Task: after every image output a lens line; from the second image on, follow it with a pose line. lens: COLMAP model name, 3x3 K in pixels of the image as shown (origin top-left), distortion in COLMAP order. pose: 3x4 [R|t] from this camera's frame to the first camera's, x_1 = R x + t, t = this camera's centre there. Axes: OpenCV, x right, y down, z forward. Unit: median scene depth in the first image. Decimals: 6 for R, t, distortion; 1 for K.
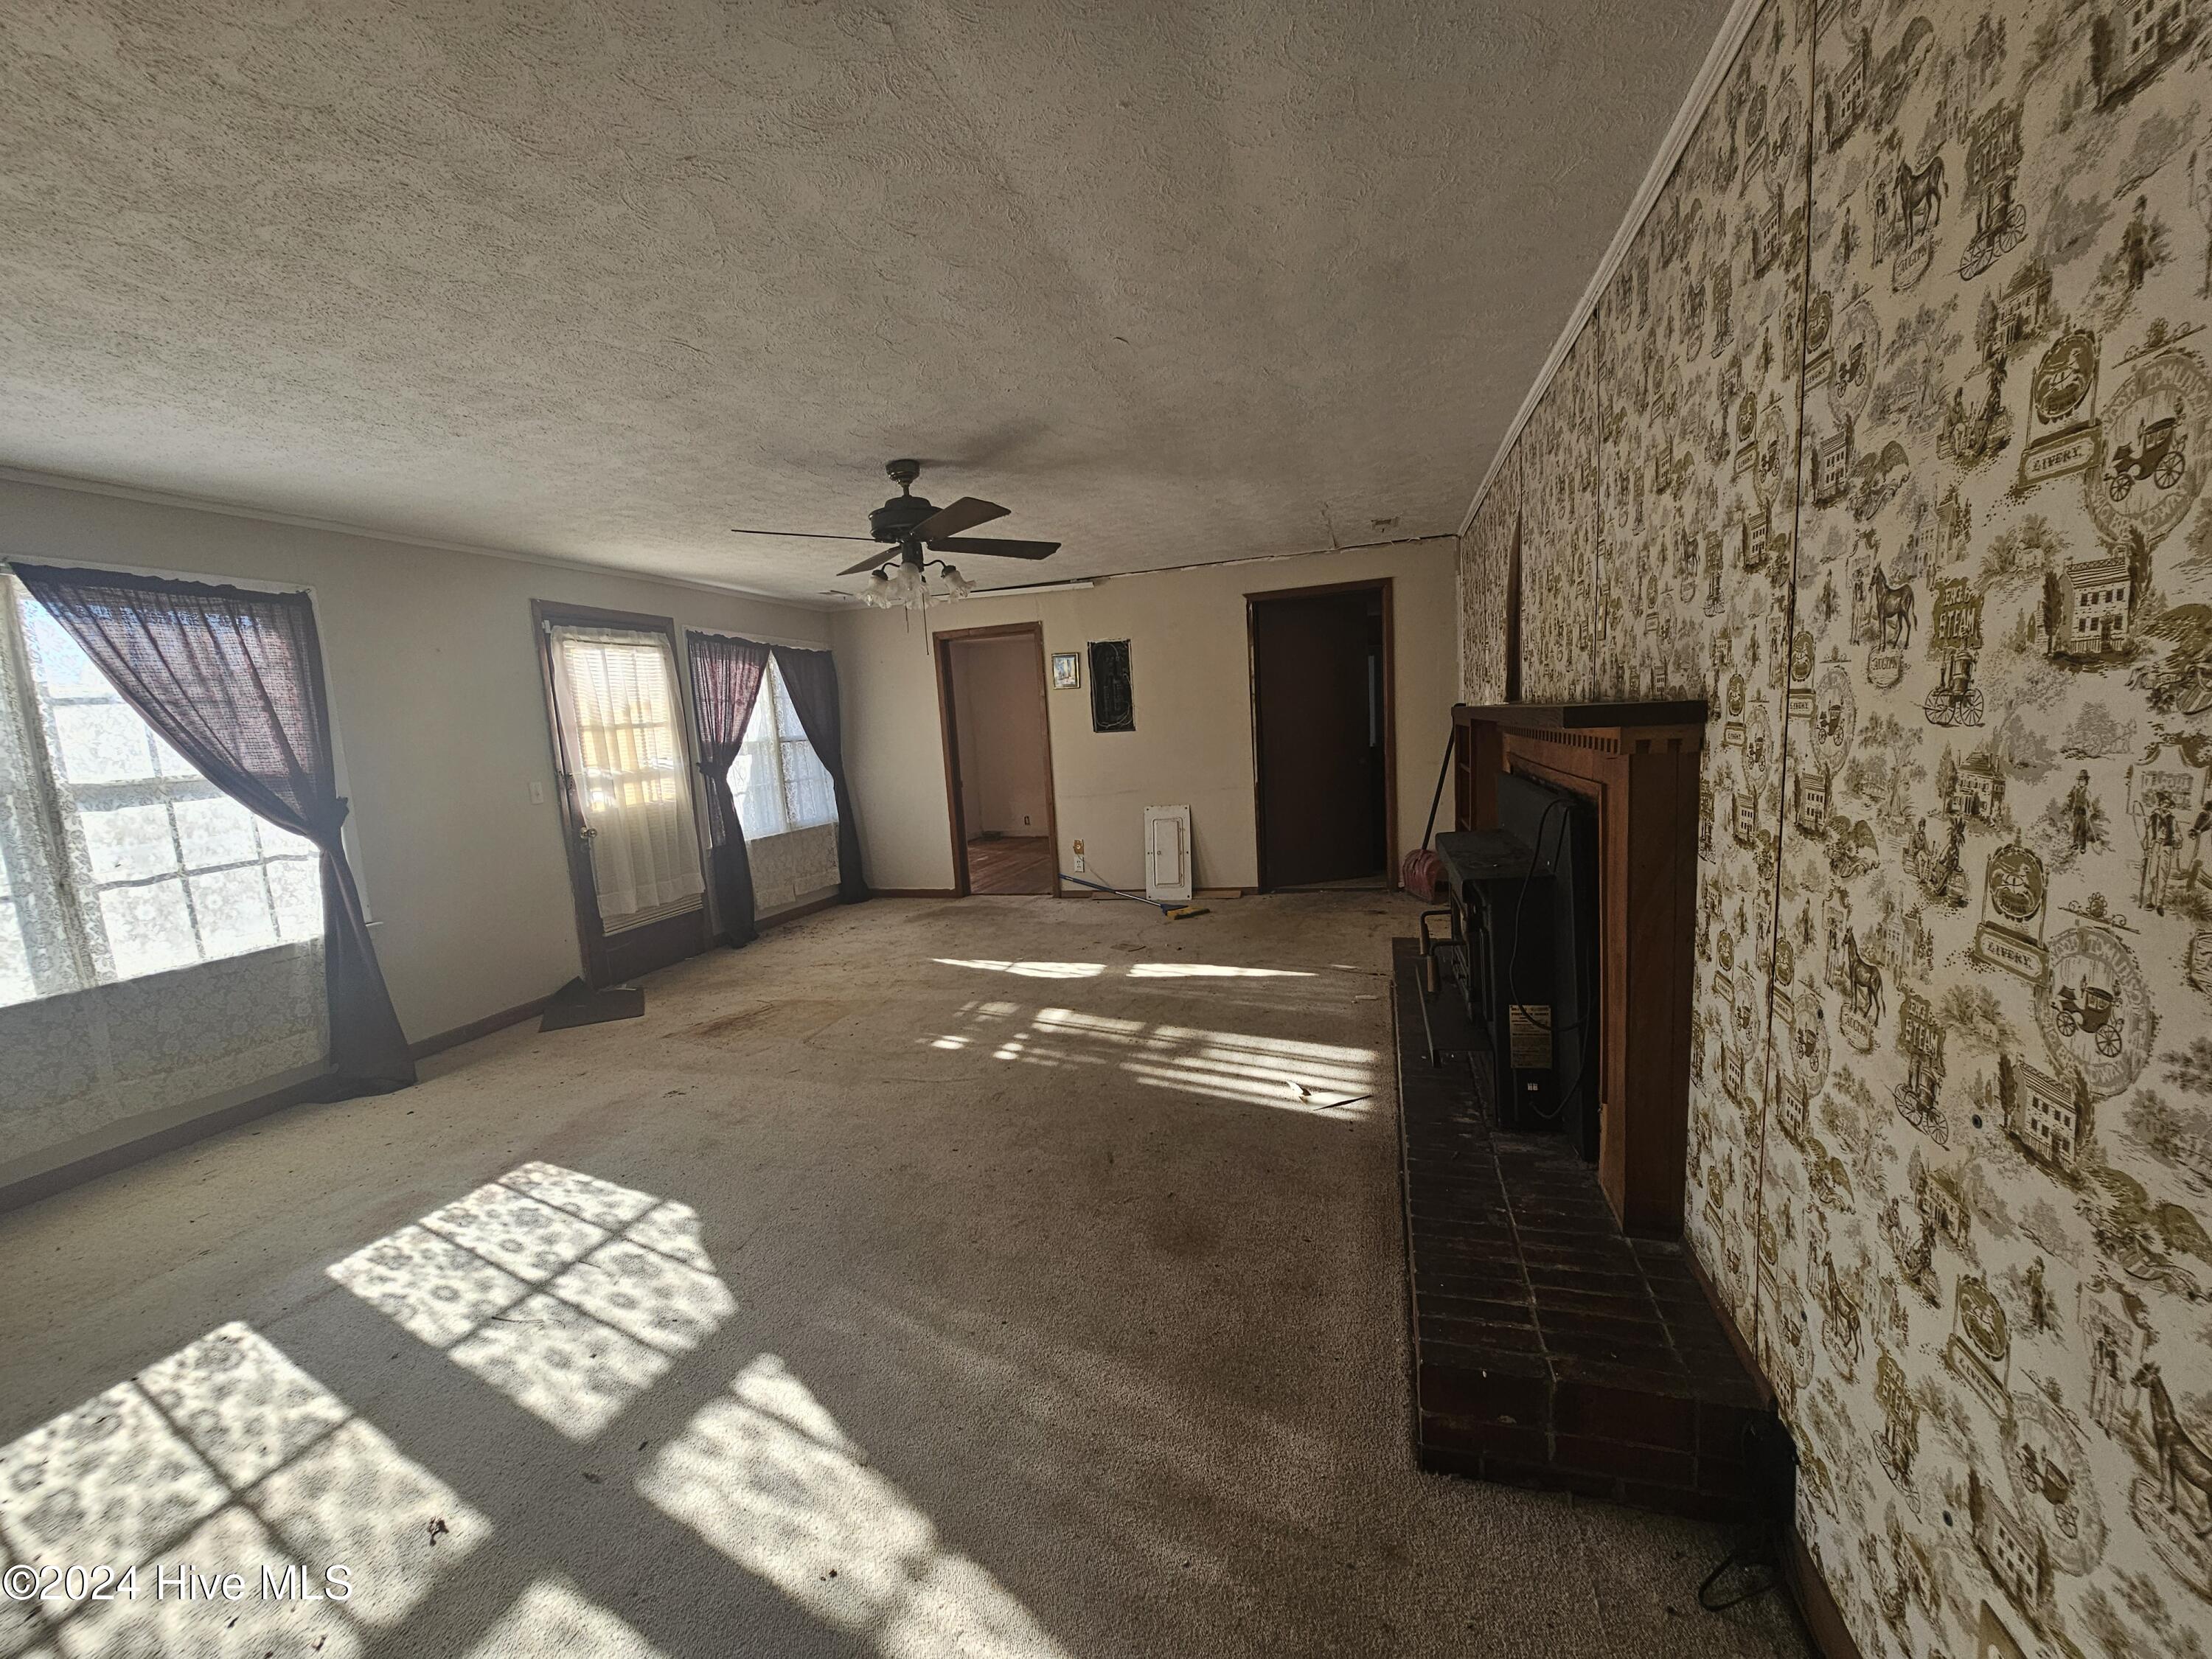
lens RADIAL K [[903.1, 0, 1095.9], [0, 903.1, 849.9], [0, 0, 1]] dist [0.003703, -0.002236]
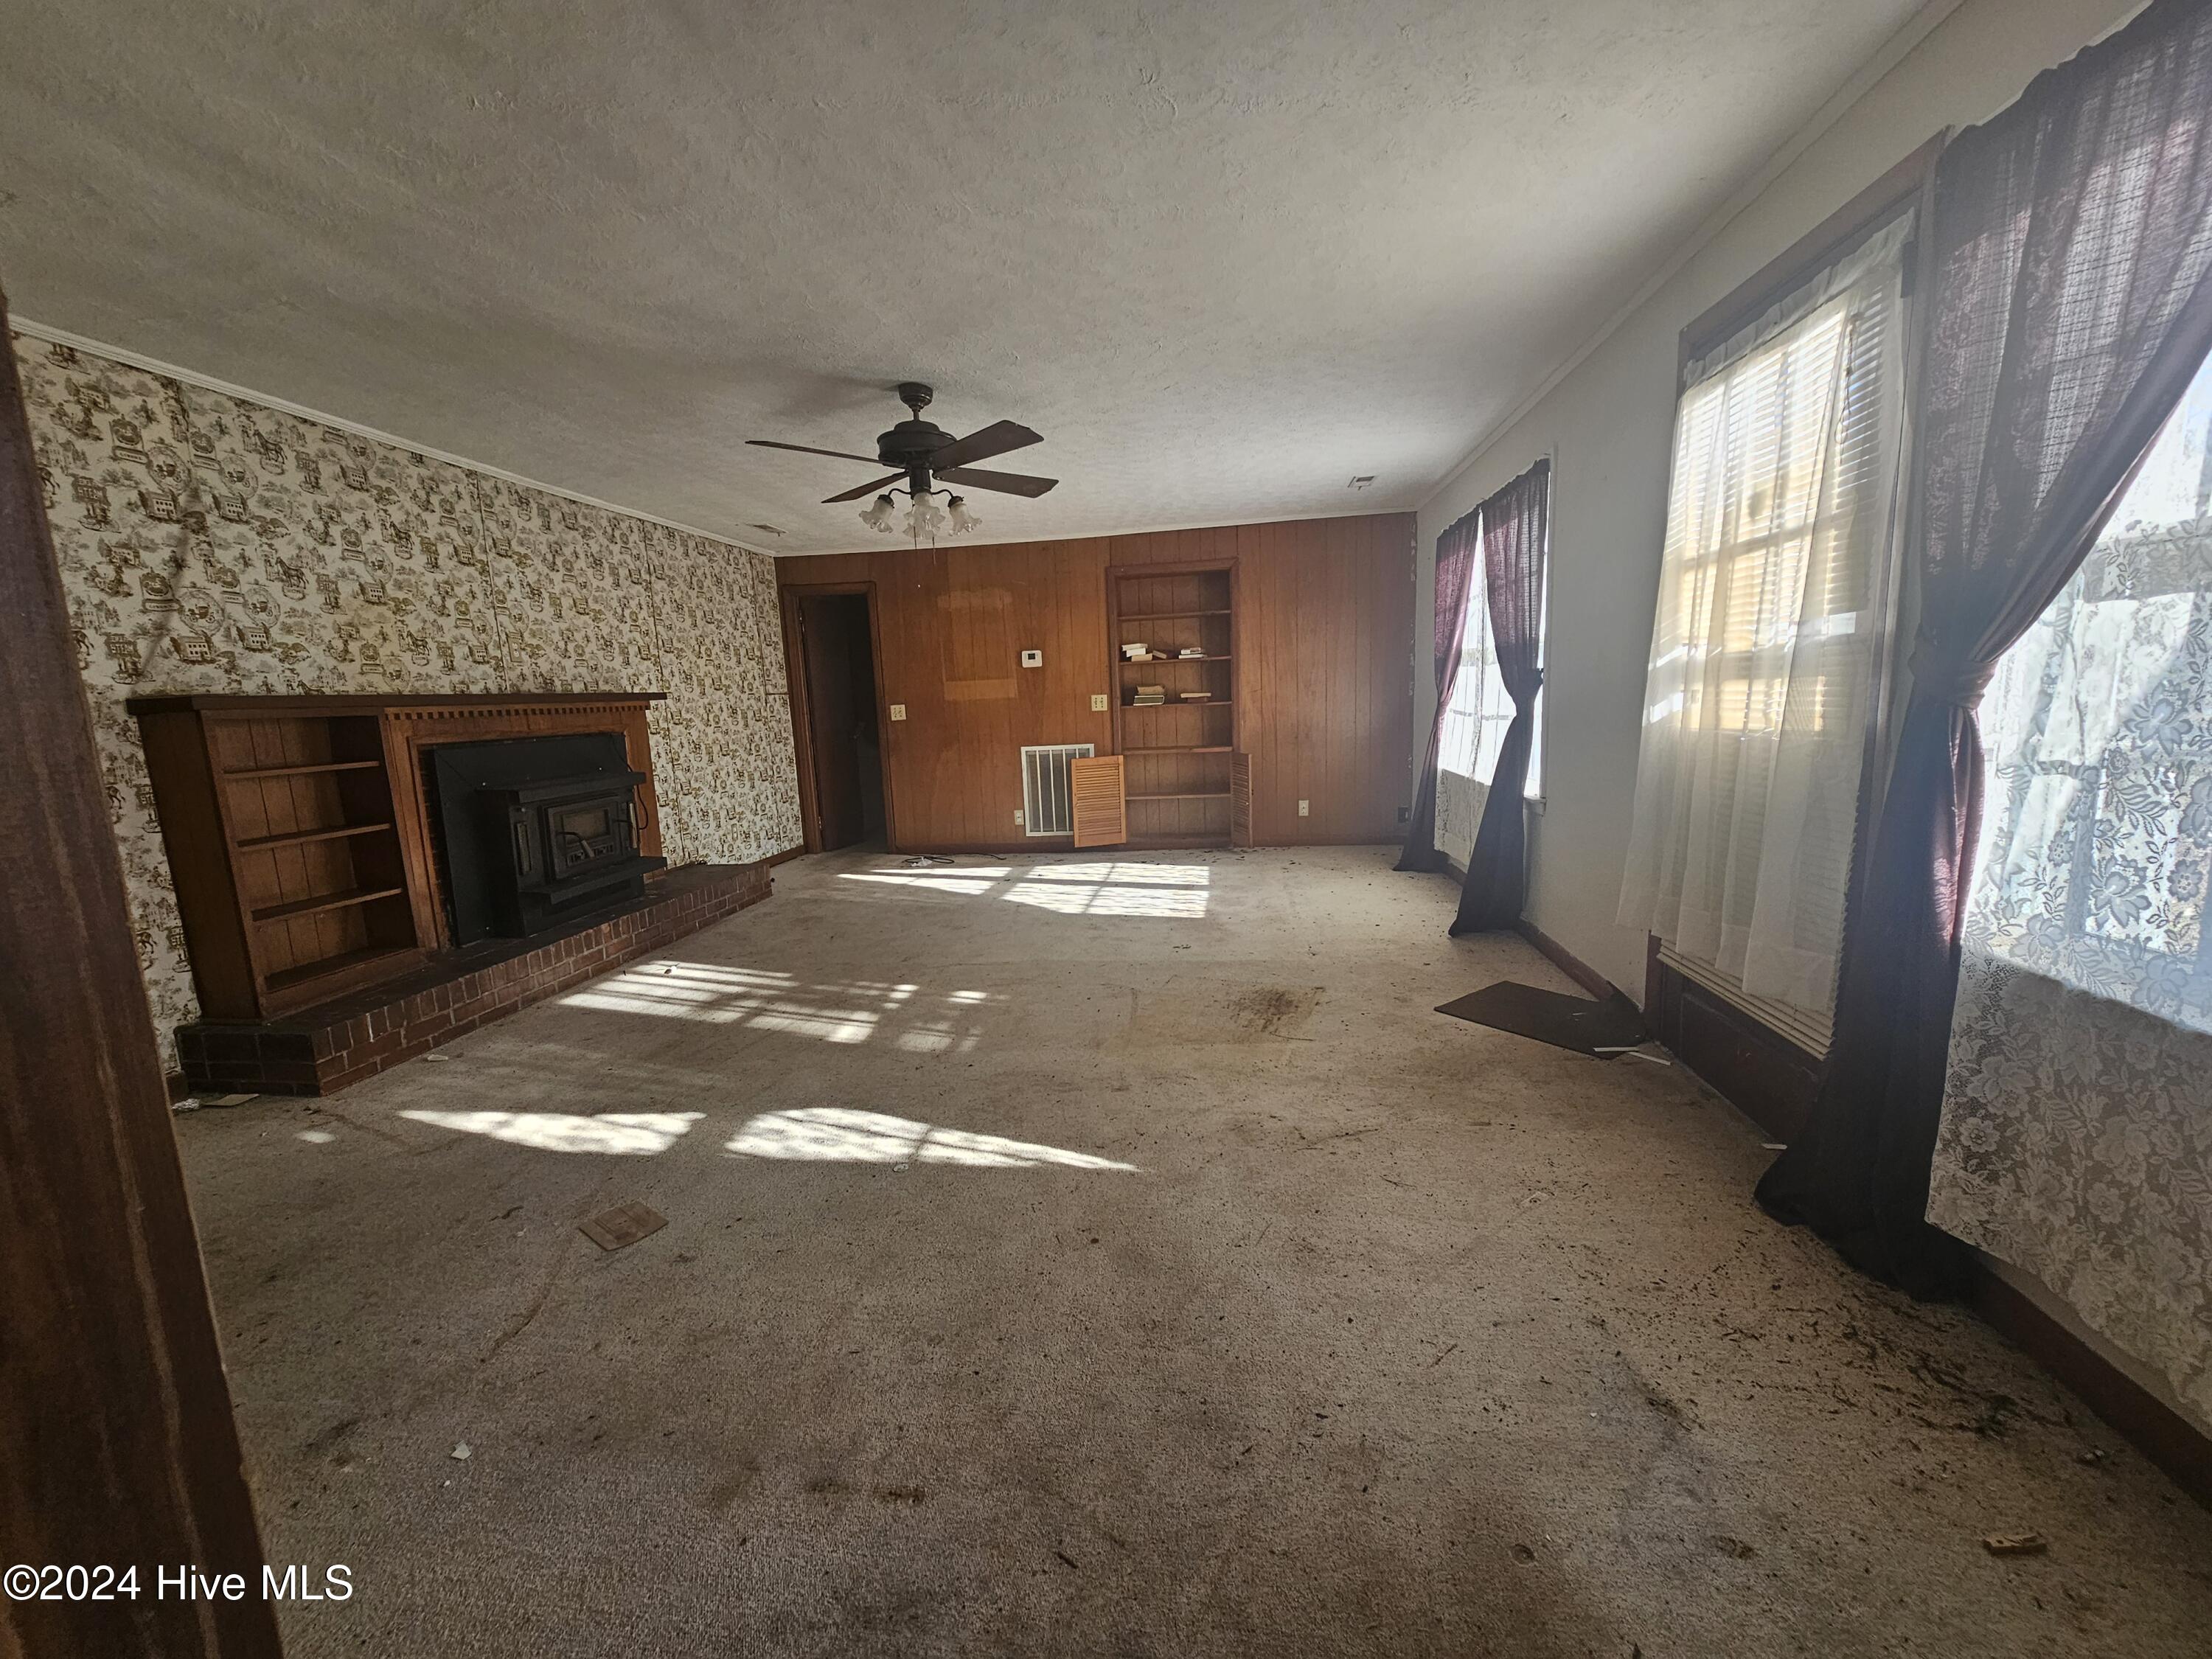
lens RADIAL K [[903.1, 0, 1113.7], [0, 903.1, 840.8], [0, 0, 1]] dist [0.003703, -0.002236]
pose [[-0.979853, 0.128676, -0.152746, -0.180659], [0.077348, 0.949599, 0.303775, -0.208112], [0.184136, 0.285840, -0.940420, 1.806972]]
